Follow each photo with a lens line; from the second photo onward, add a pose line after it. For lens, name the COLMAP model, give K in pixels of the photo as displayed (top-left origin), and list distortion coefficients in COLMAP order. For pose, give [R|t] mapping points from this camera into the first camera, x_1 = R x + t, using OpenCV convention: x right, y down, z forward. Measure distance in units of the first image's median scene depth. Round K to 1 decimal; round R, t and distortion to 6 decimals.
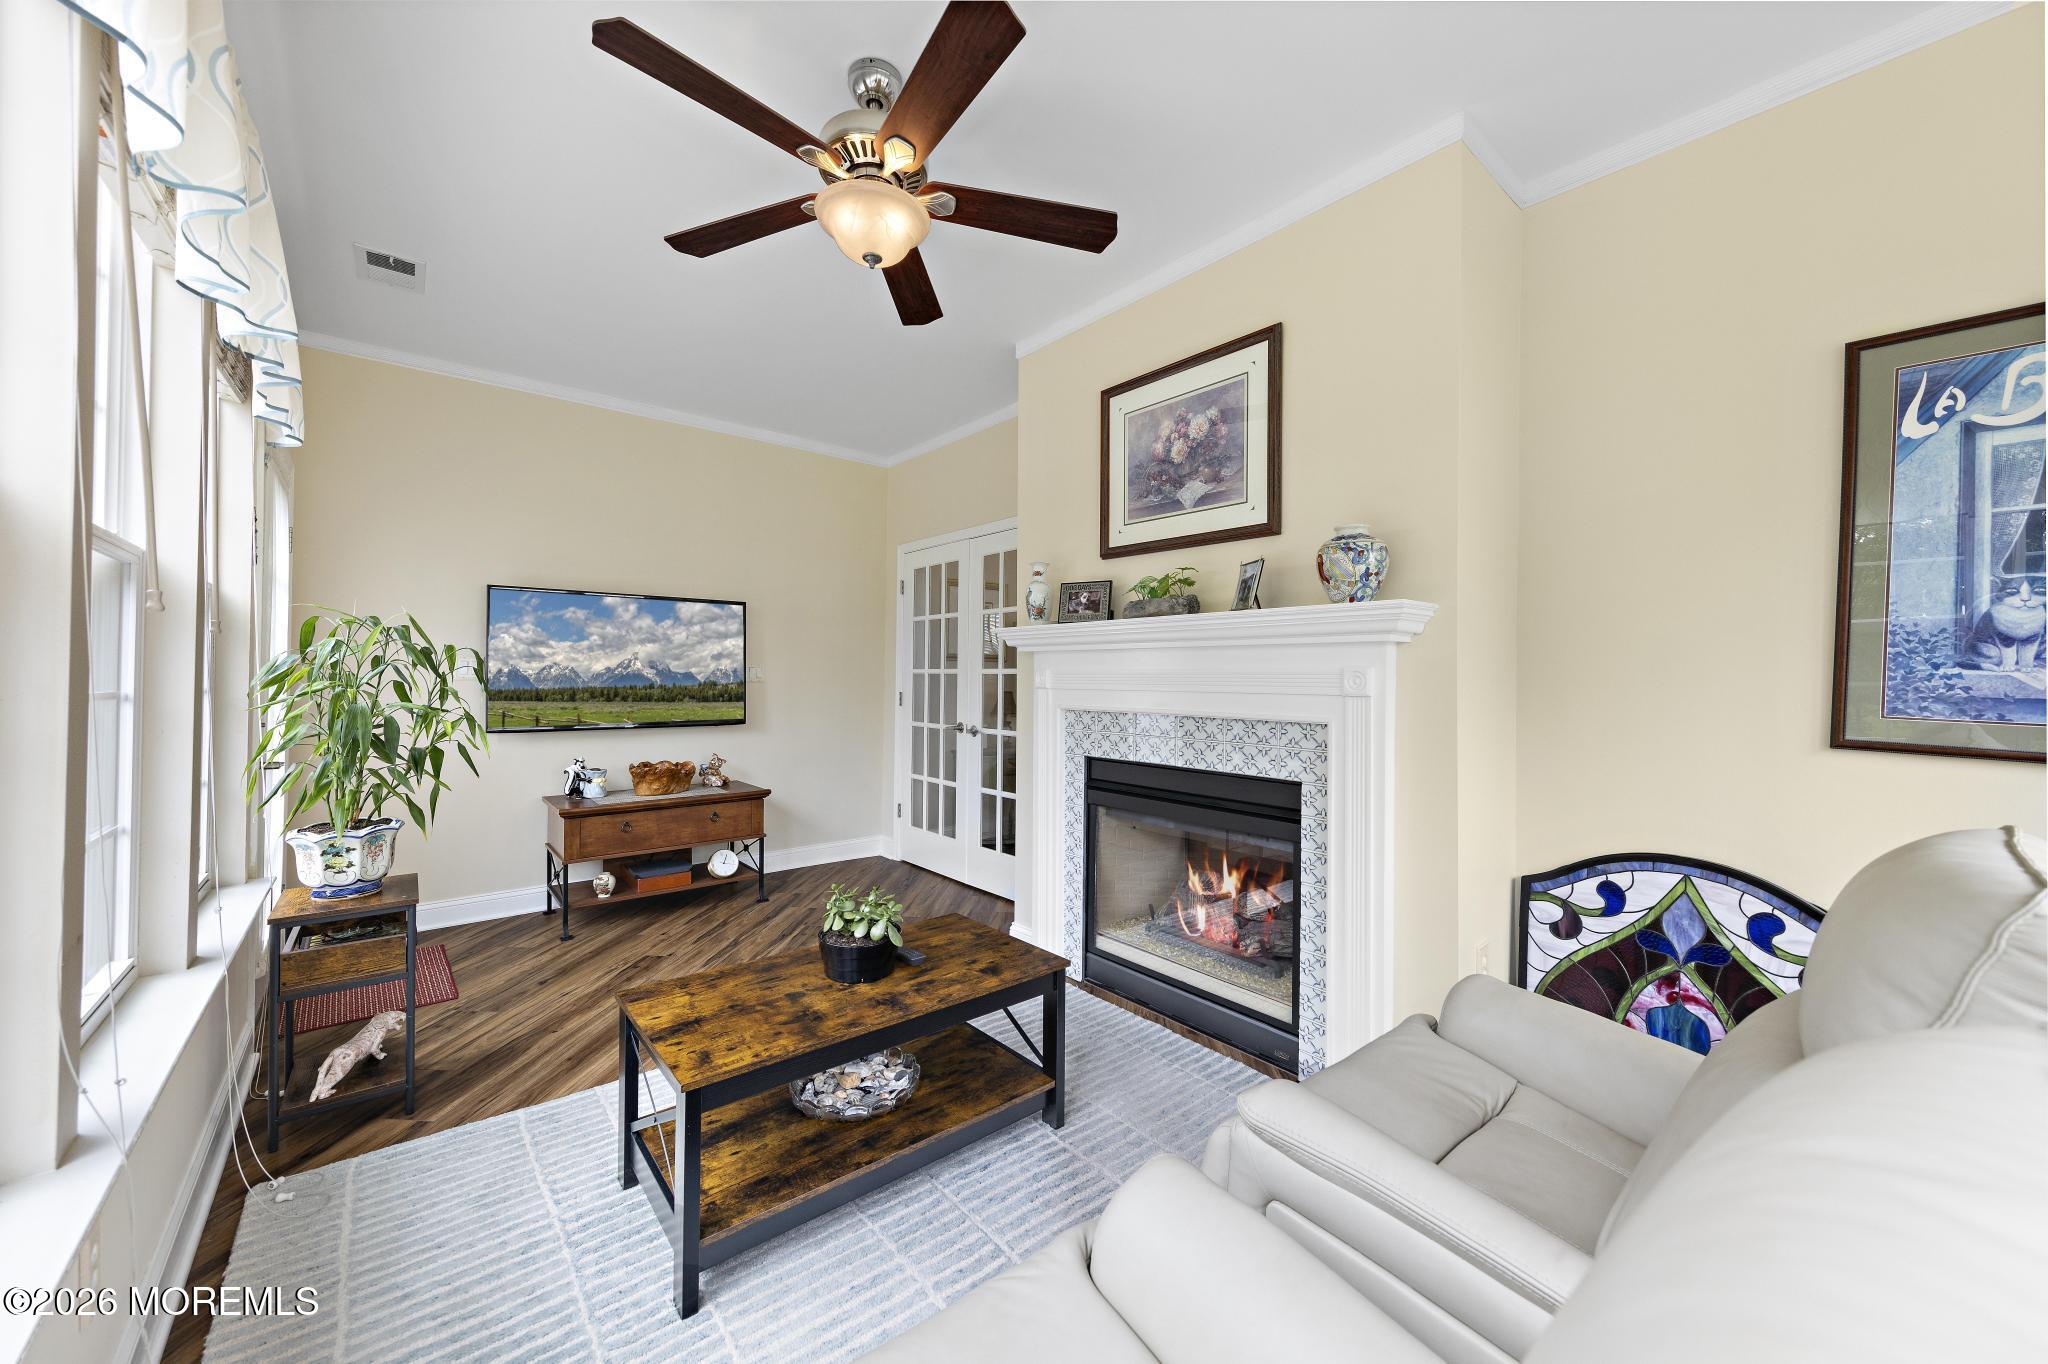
lens RADIAL K [[797.5, 0, 1023.5], [0, 797.5, 678.4], [0, 0, 1]] dist [-0.002210, 0.003799]
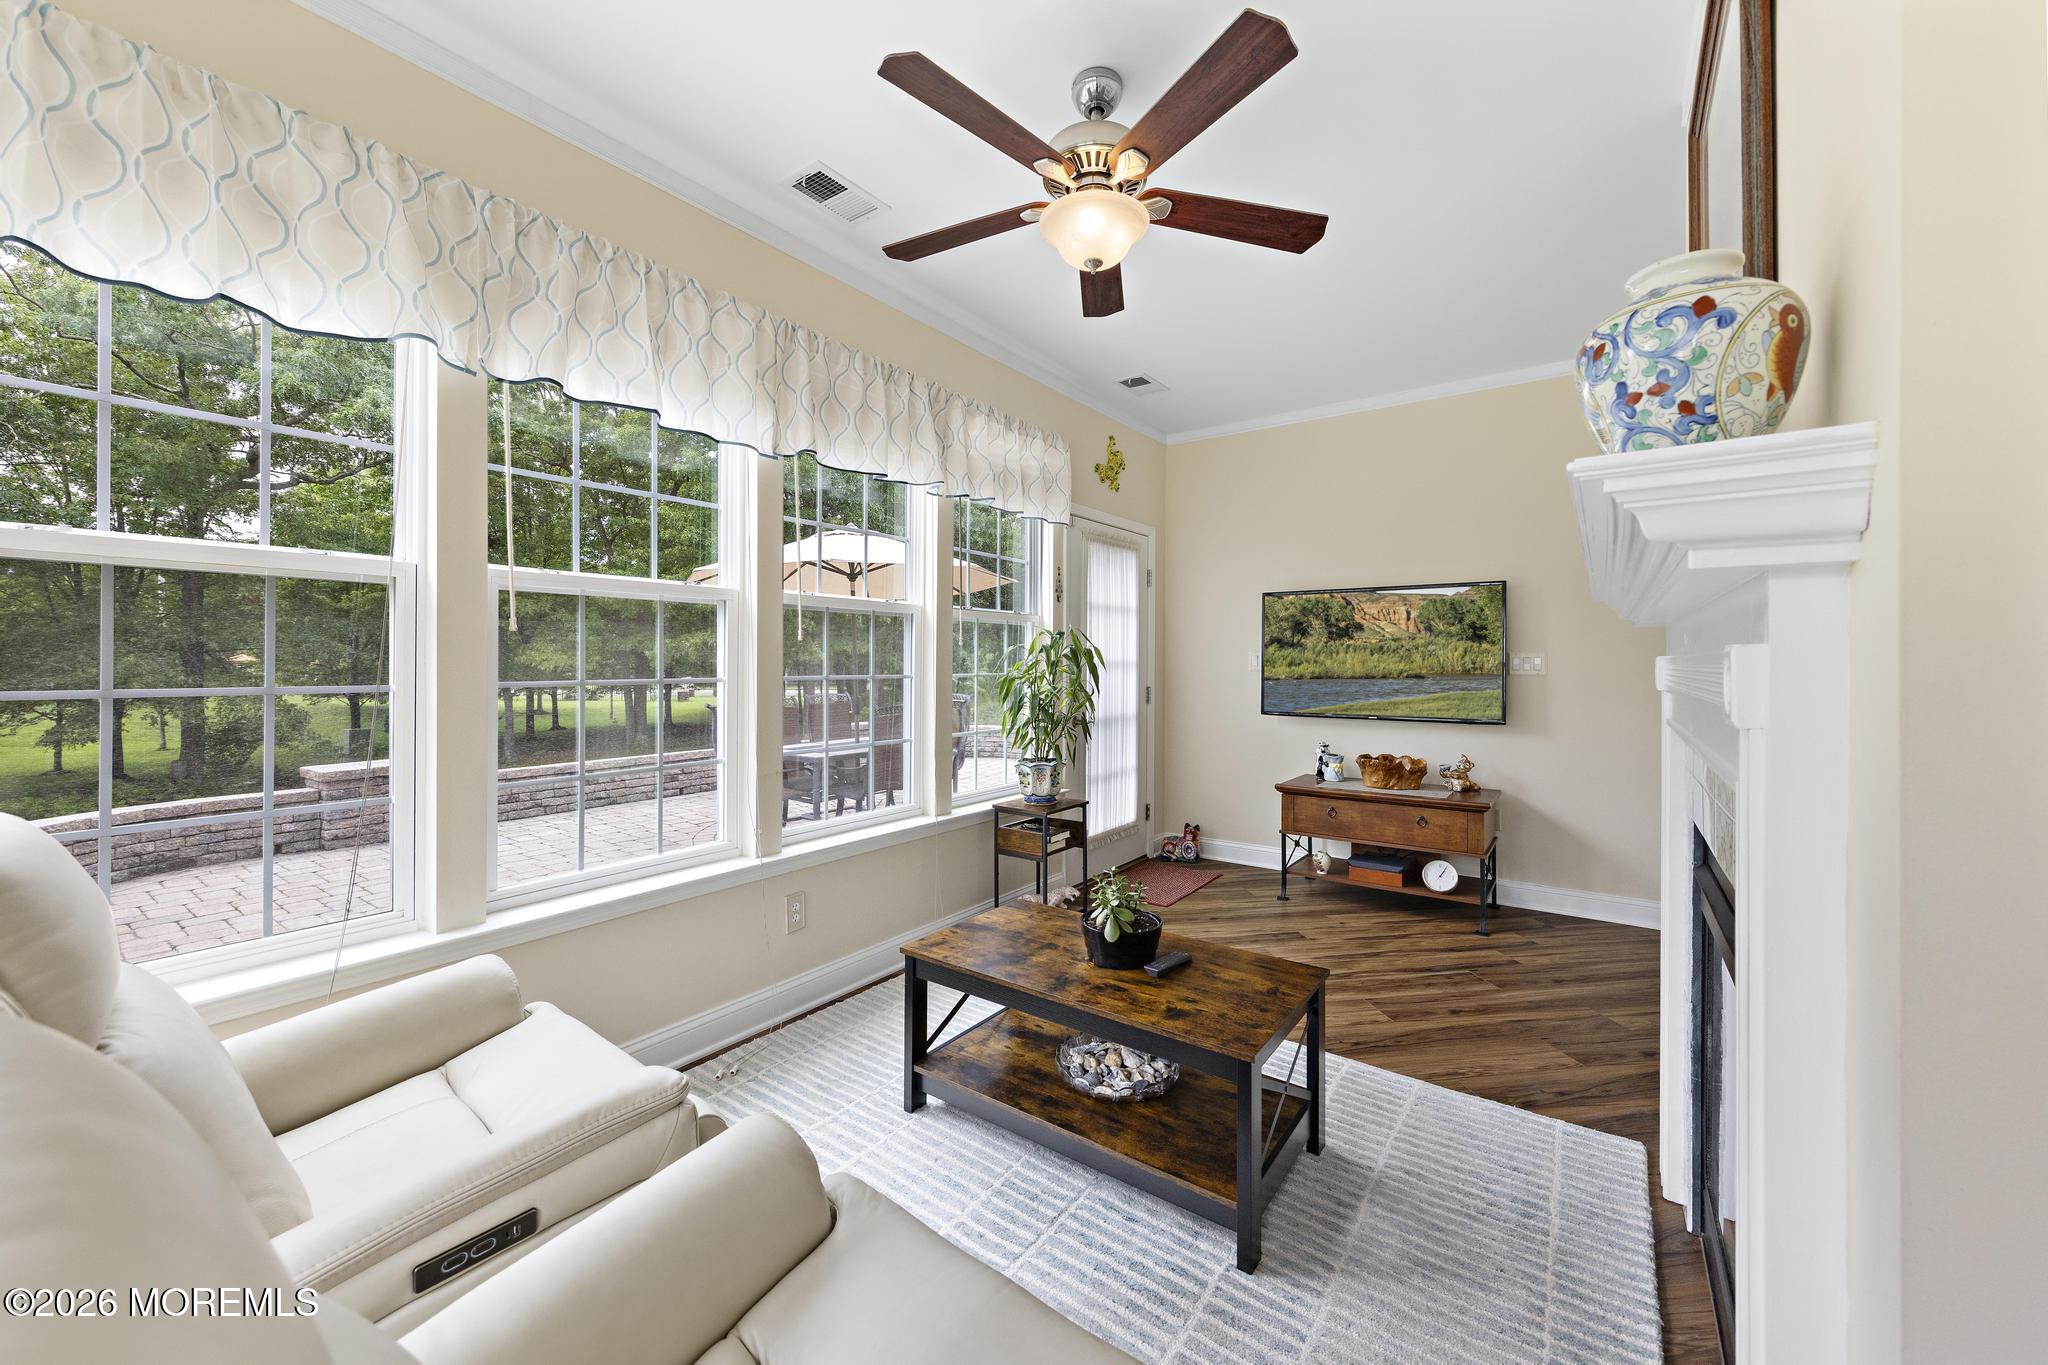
lens RADIAL K [[797.5, 0, 1023.2], [0, 797.5, 667.9], [0, 0, 1]] dist [-0.002210, 0.003799]
pose [[0.209250, 0.001592, -0.977861, 0.520543], [-0.004274, 0.999991, 0.000713, -0.002159], [0.977853, 0.004030, 0.209255, 0.452710]]
